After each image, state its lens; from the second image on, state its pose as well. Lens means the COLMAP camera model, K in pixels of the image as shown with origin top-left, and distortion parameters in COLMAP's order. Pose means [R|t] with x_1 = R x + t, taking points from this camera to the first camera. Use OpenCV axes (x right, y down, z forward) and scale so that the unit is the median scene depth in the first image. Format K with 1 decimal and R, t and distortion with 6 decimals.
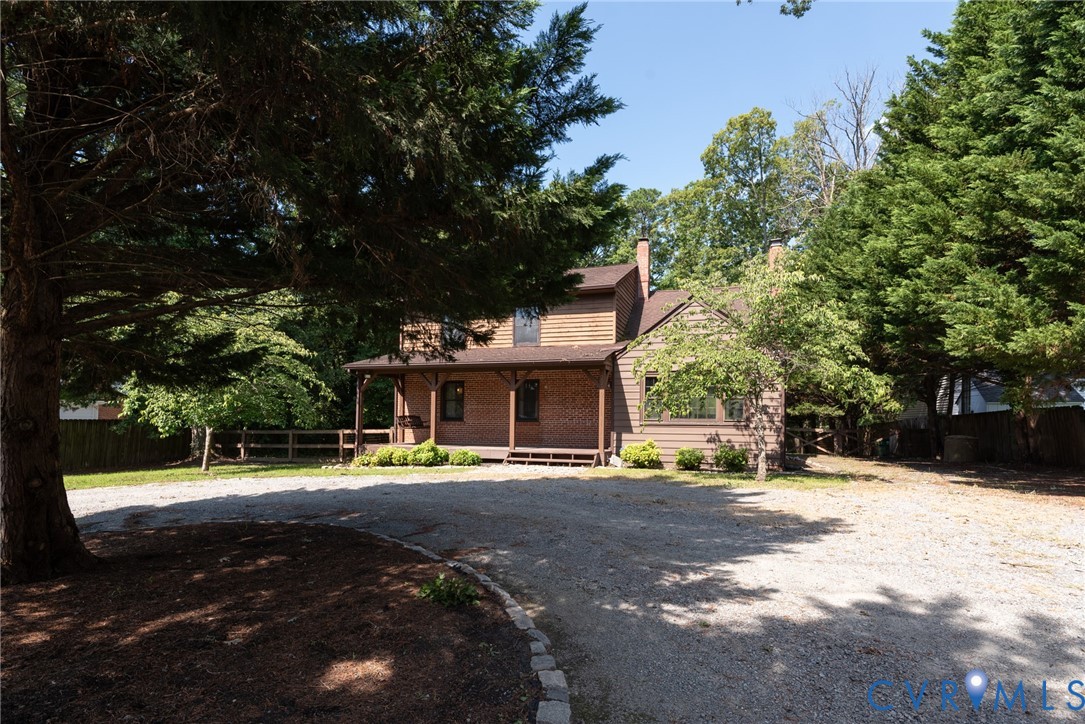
lens RADIAL K [[511.2, 0, 536.8], [0, 511.2, 418.8], [0, 0, 1]] dist [0.005361, -0.001751]
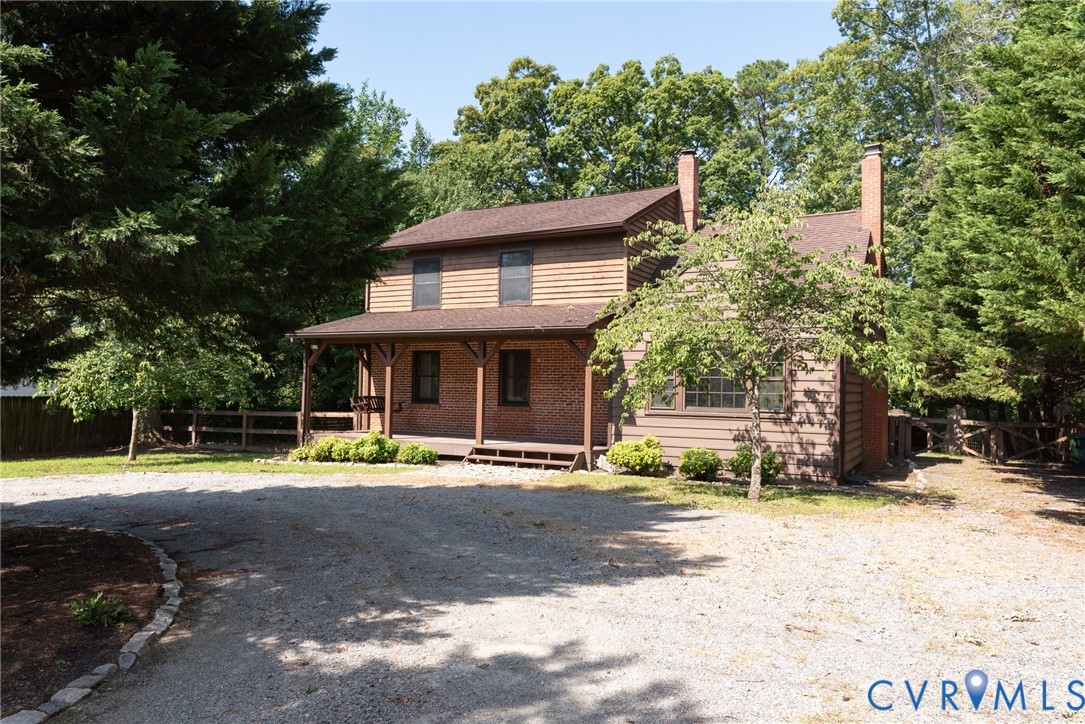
lens RADIAL K [[760.1, 0, 557.2], [0, 760.1, 351.8], [0, 0, 1]] dist [0.005063, 0.001268]
pose [[0.979946, -0.001522, -0.199259, 0.325856], [-0.006627, 0.999169, -0.040220, -0.036133], [0.199155, 0.040734, 0.979121, -0.093725]]
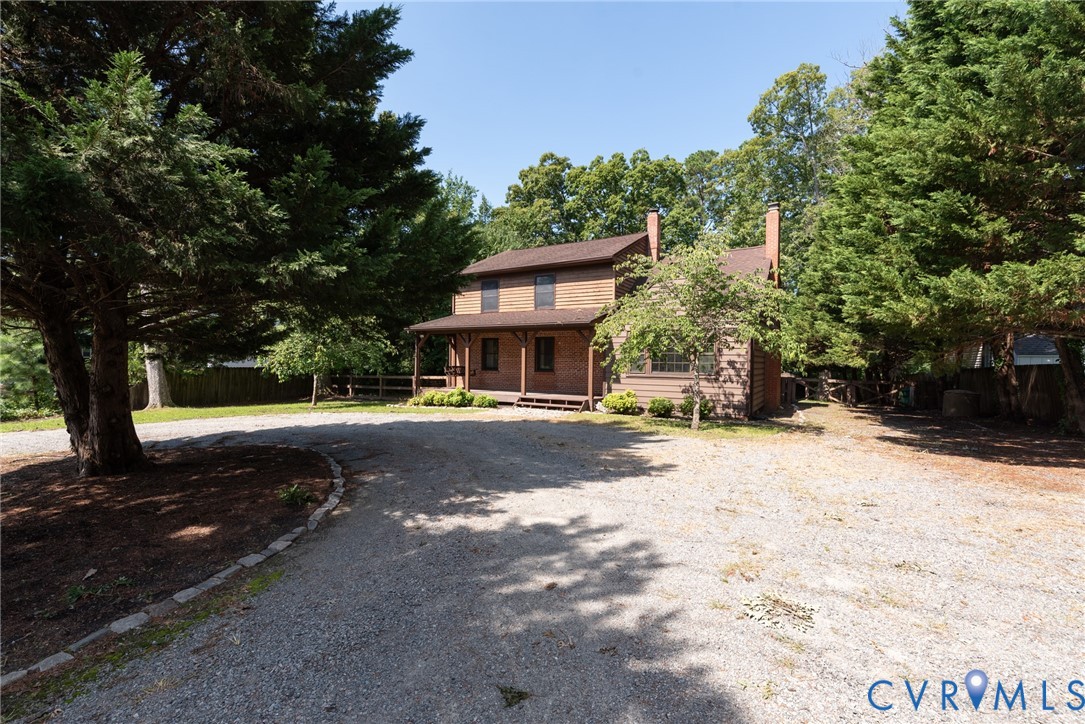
lens RADIAL K [[470.3, 0, 551.9], [0, 470.3, 360.3], [0, 0, 1]] dist [0.009359, -0.001687]
pose [[0.971031, 0.002863, -0.238937, 0.324179], [-0.001438, 0.999980, 0.006137, -0.034715], [0.238950, -0.005615, 0.971016, -0.087813]]
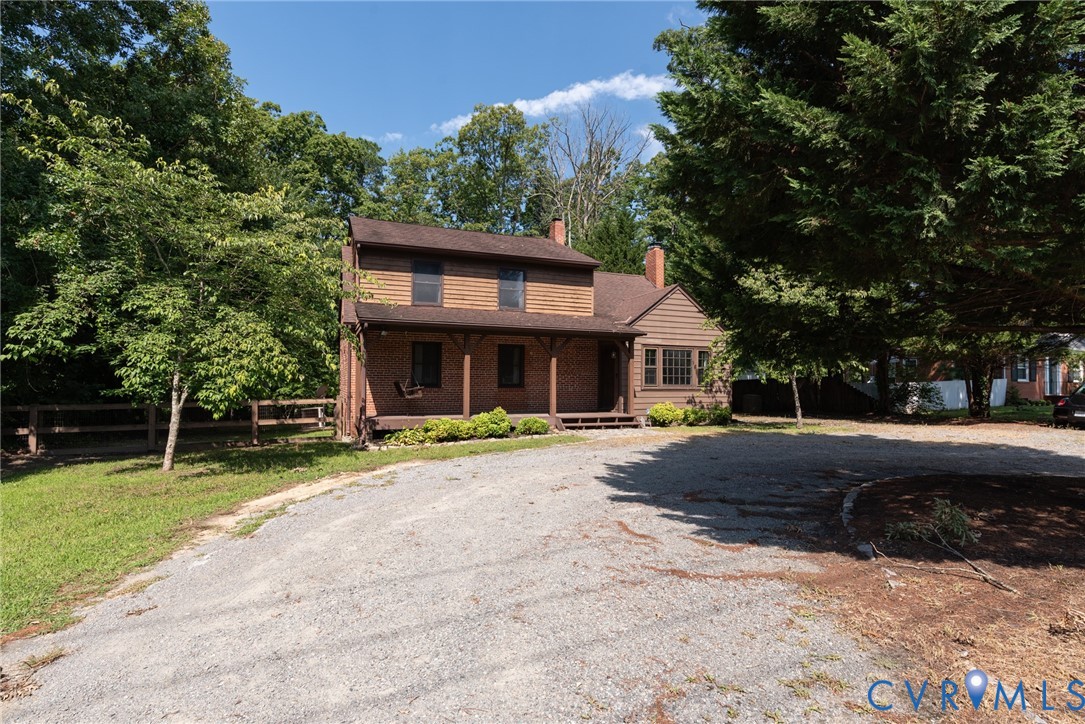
lens RADIAL K [[511.2, 0, 557.0], [0, 511.2, 369.0], [0, 0, 1]] dist [0.005361, -0.001751]
pose [[0.775431, 0.015408, 0.631244, -0.751625], [-0.003137, 0.999784, -0.020549, -0.011923], [-0.631424, 0.013954, 0.775312, 0.252875]]
